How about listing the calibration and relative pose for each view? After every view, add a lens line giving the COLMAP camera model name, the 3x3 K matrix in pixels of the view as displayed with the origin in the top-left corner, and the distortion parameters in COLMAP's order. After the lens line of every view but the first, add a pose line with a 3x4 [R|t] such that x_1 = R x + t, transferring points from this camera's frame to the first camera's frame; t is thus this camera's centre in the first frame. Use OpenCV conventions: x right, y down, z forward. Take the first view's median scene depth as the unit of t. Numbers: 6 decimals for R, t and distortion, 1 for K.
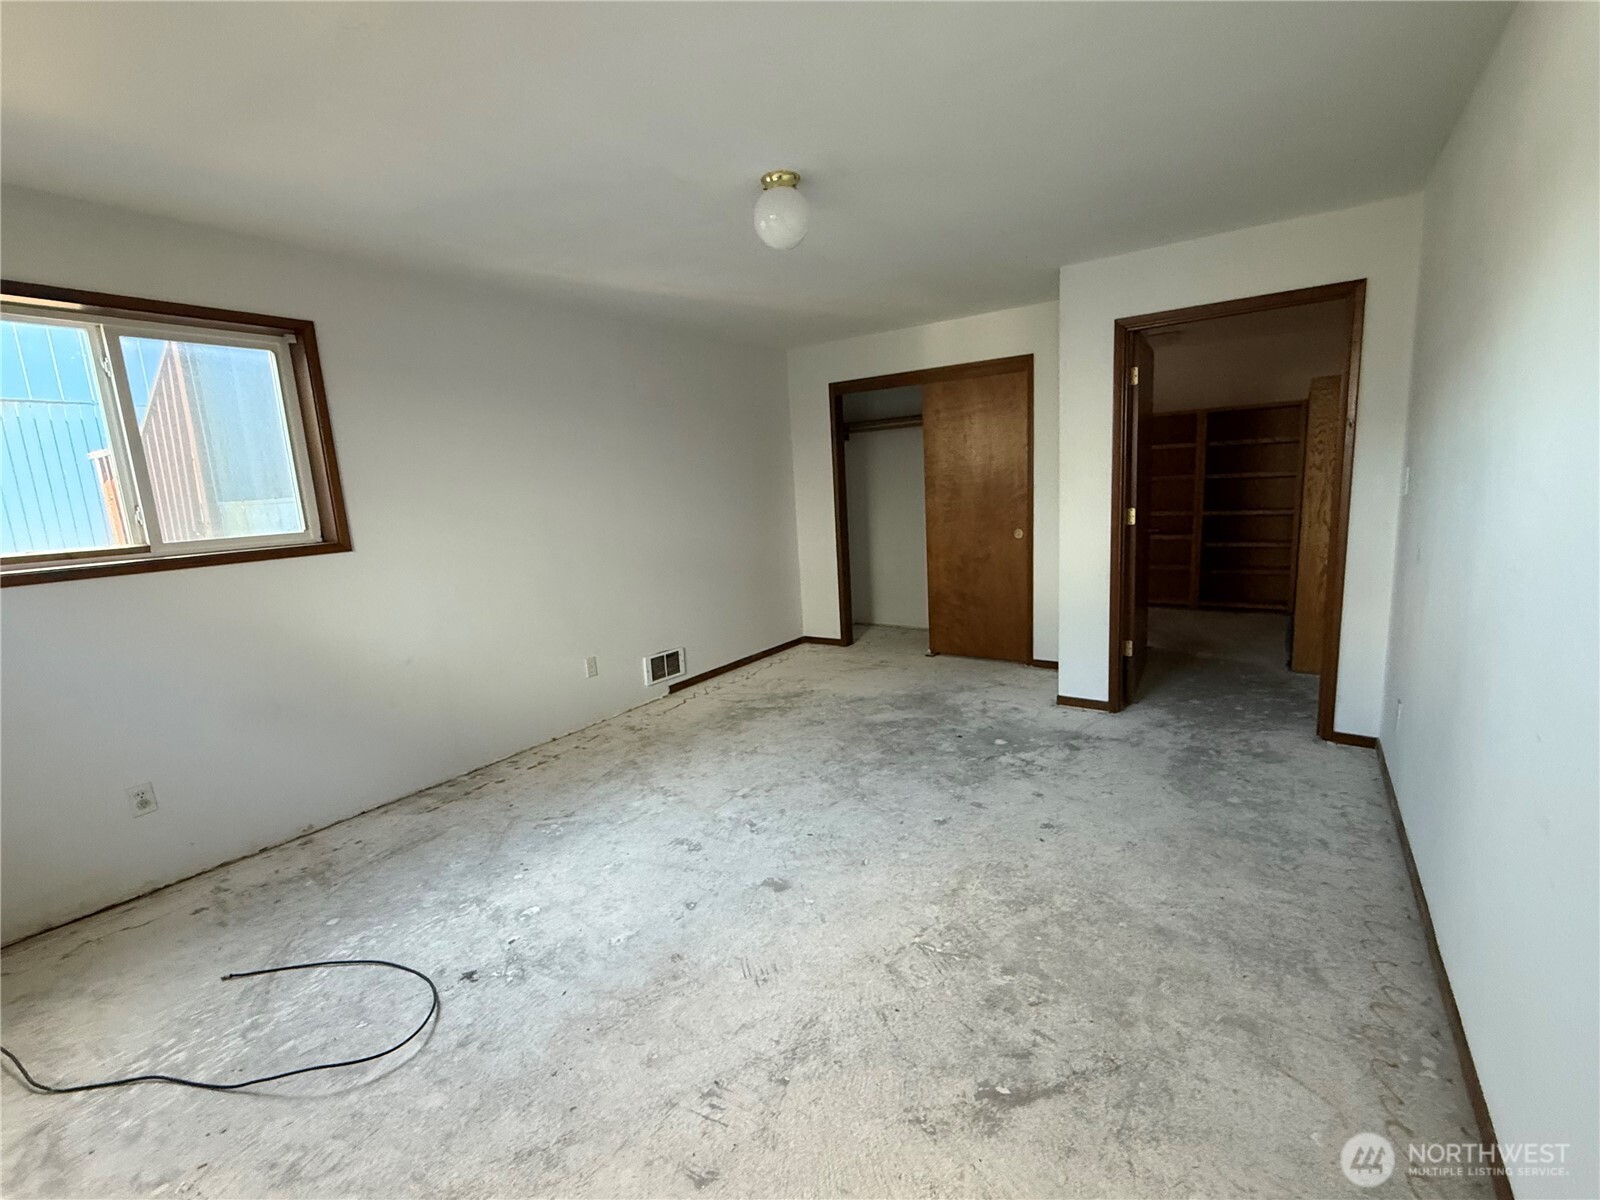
lens RADIAL K [[676.3, 0, 794.3], [0, 676.3, 593.9], [0, 0, 1]] dist [-0.001582, 0.000289]
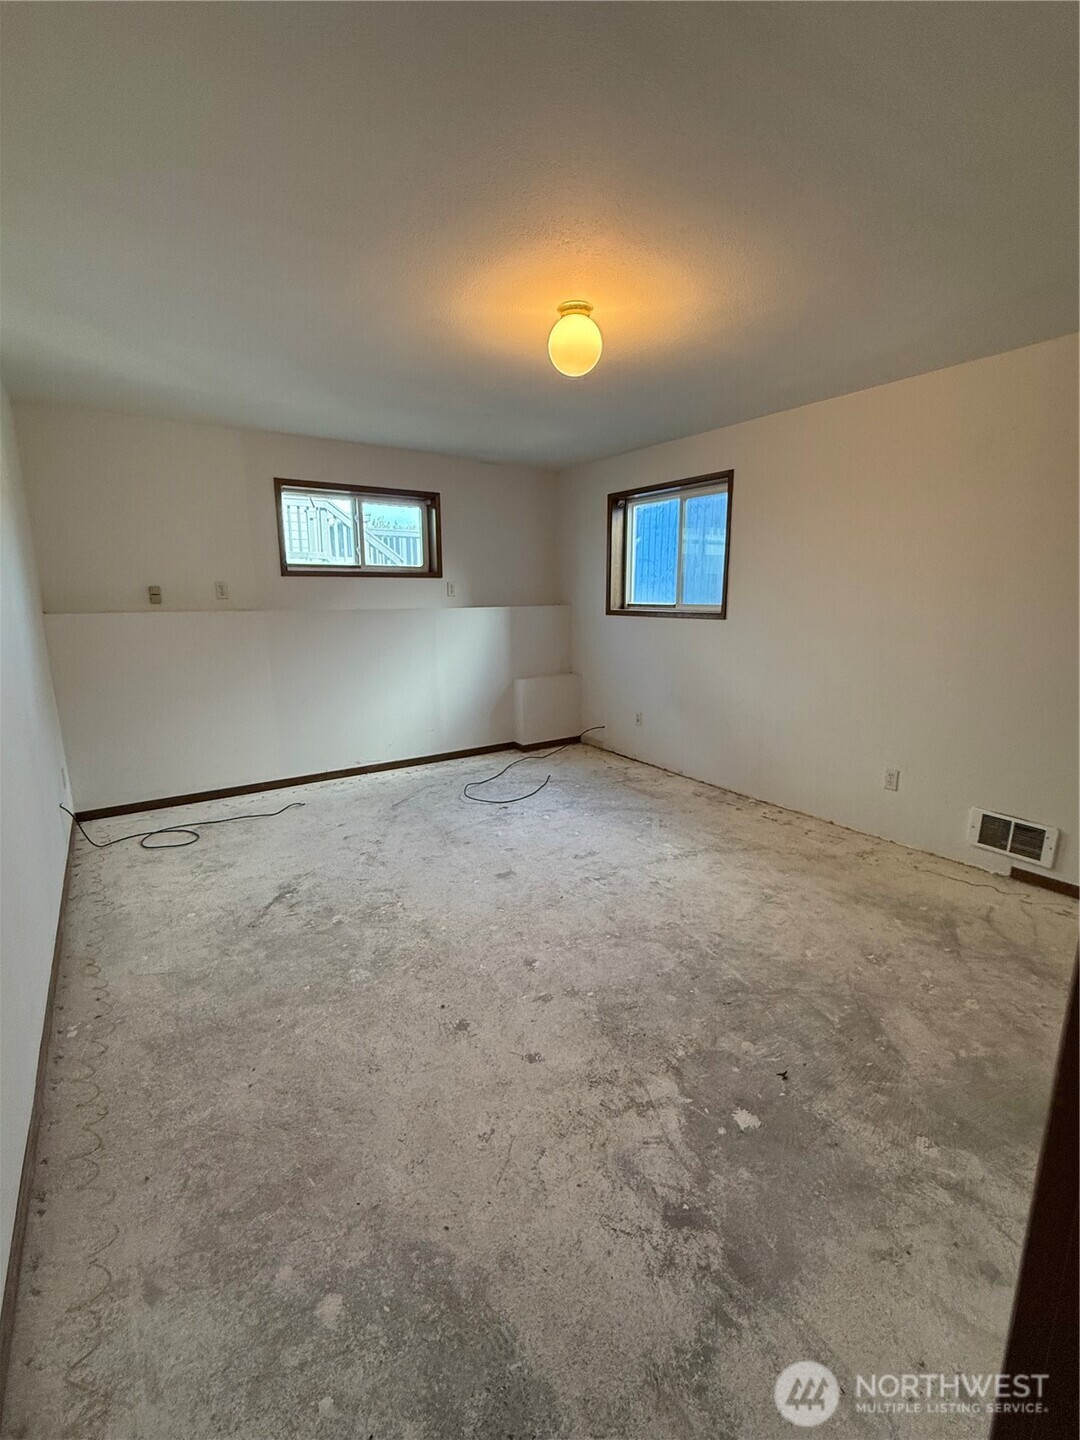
lens RADIAL K [[608.6, 0, 538.6], [0, 608.6, 718.2], [0, 0, 1]] dist [-0.001582, 0.000289]
pose [[-0.327678, 0.244908, -0.912495, 0.793780], [-0.133389, 0.944152, 0.301305, -0.207946], [0.935326, 0.220448, -0.276710, 1.036853]]
